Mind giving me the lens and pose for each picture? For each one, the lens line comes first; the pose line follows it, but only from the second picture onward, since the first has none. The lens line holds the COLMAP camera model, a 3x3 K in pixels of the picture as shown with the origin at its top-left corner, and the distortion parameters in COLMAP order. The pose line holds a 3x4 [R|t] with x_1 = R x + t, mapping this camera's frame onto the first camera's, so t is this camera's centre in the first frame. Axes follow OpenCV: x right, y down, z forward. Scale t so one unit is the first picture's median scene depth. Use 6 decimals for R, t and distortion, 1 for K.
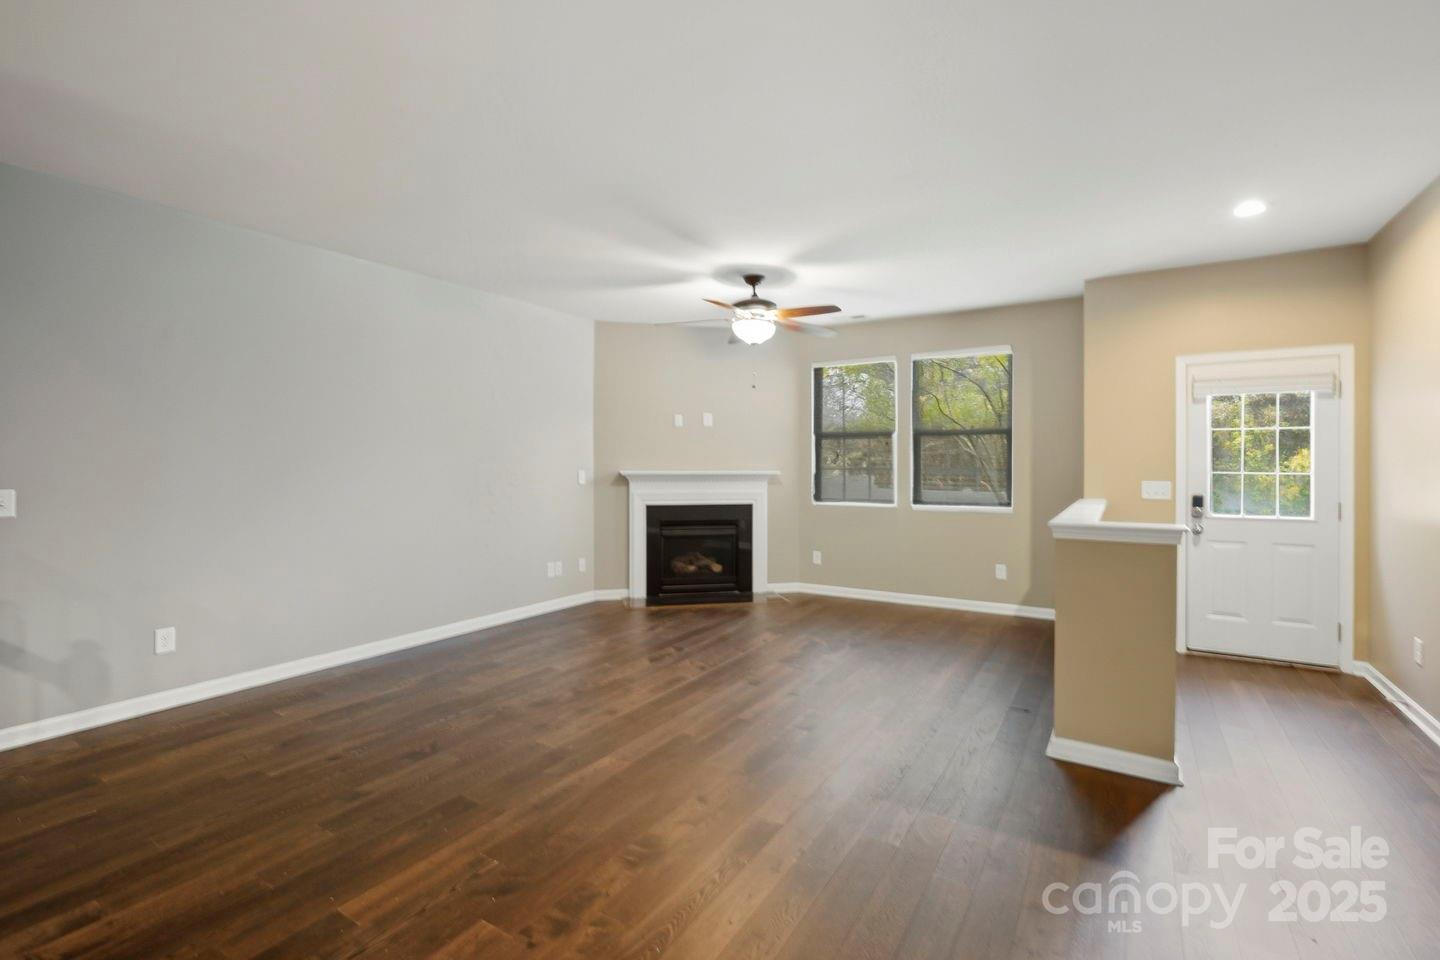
lens RADIAL K [[664.2, 0, 723.4], [0, 664.2, 477.4], [0, 0, 1]] dist [0.000990, 0.000565]
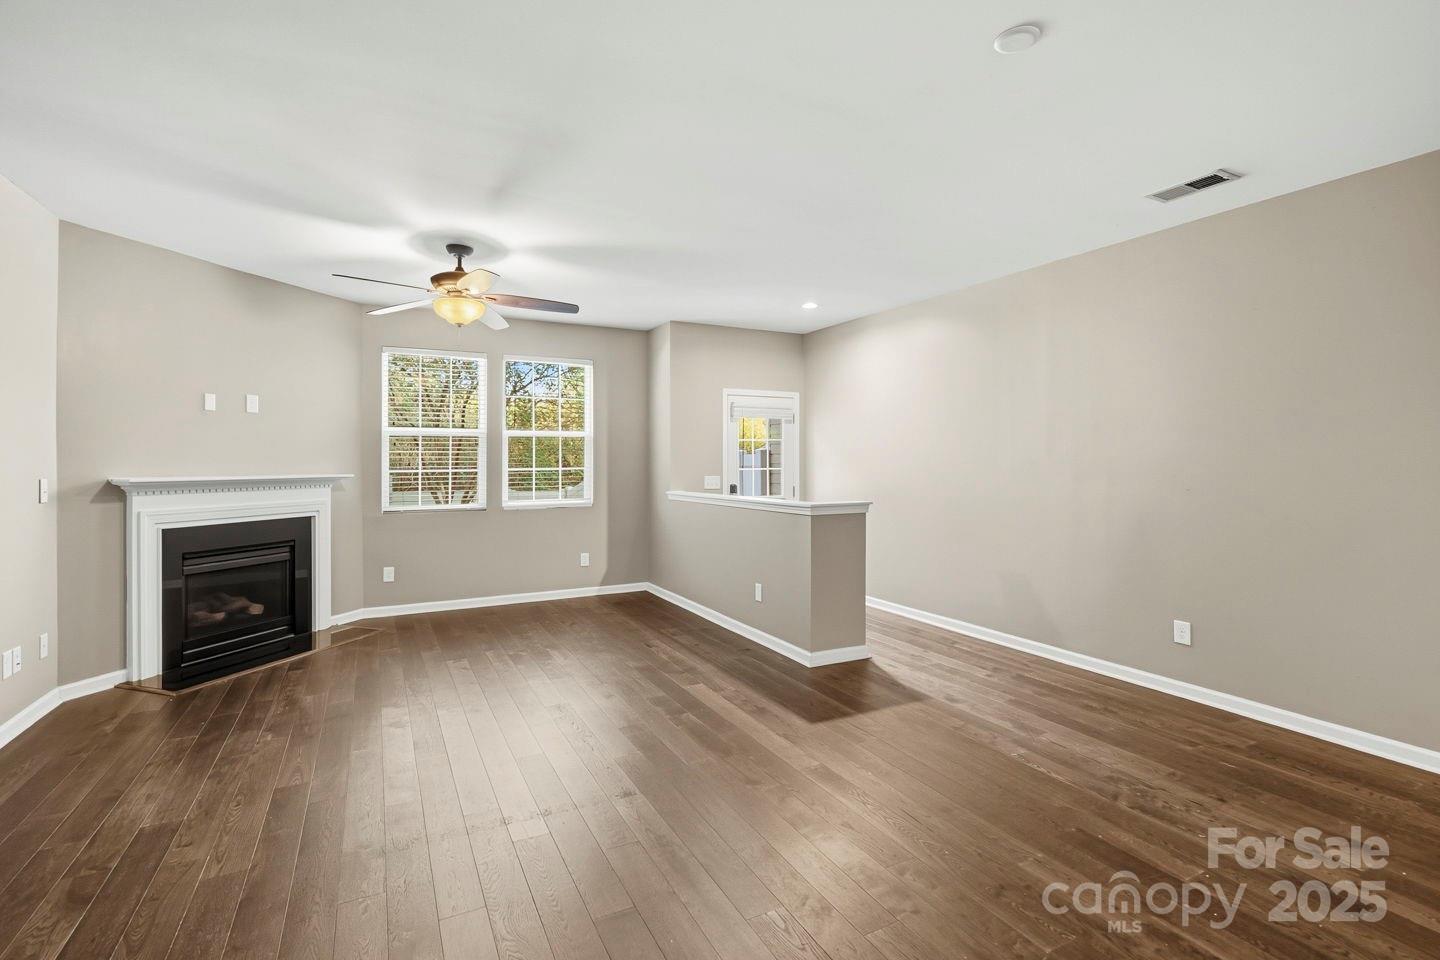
lens RADIAL K [[664.2, 0, 717.3], [0, 664.2, 465.7], [0, 0, 1]] dist [0.000990, 0.000565]
pose [[0.504951, -0.005416, 0.863131, -0.399554], [0.022506, 0.999723, -0.006894, -0.003609], [-0.862855, 0.022907, 0.504933, 0.212251]]
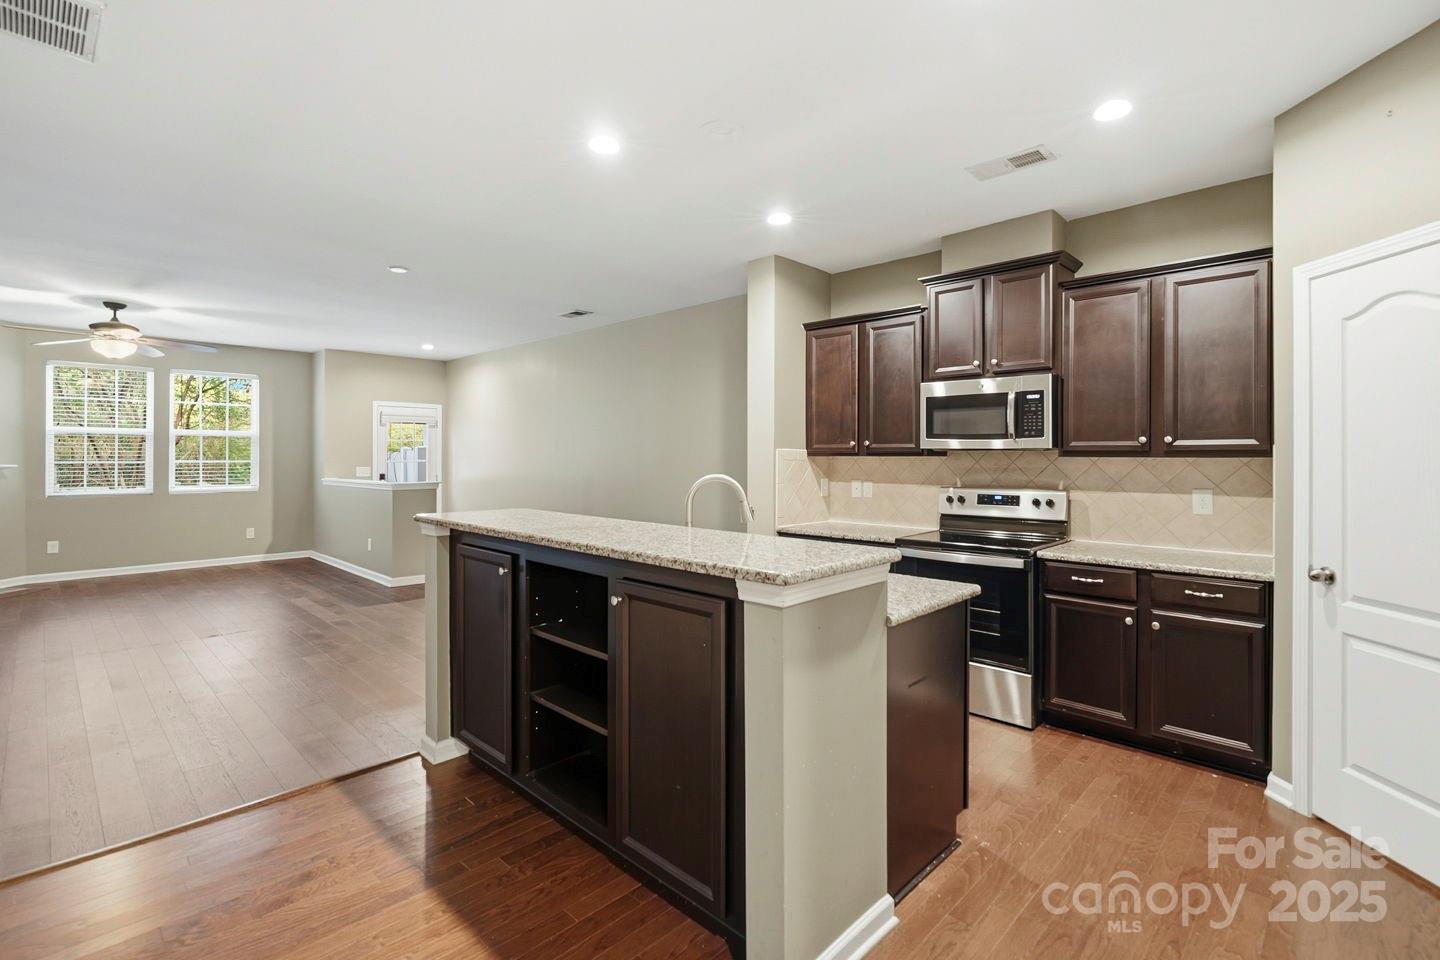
lens RADIAL K [[664.2, 0, 719.1], [0, 664.2, 464.3], [0, 0, 1]] dist [0.000990, 0.000565]
pose [[0.203344, -0.010708, 0.979049, -0.699315], [0.022094, 0.999736, 0.006345, 0.007246], [-0.978858, 0.020341, 0.203527, -0.249560]]
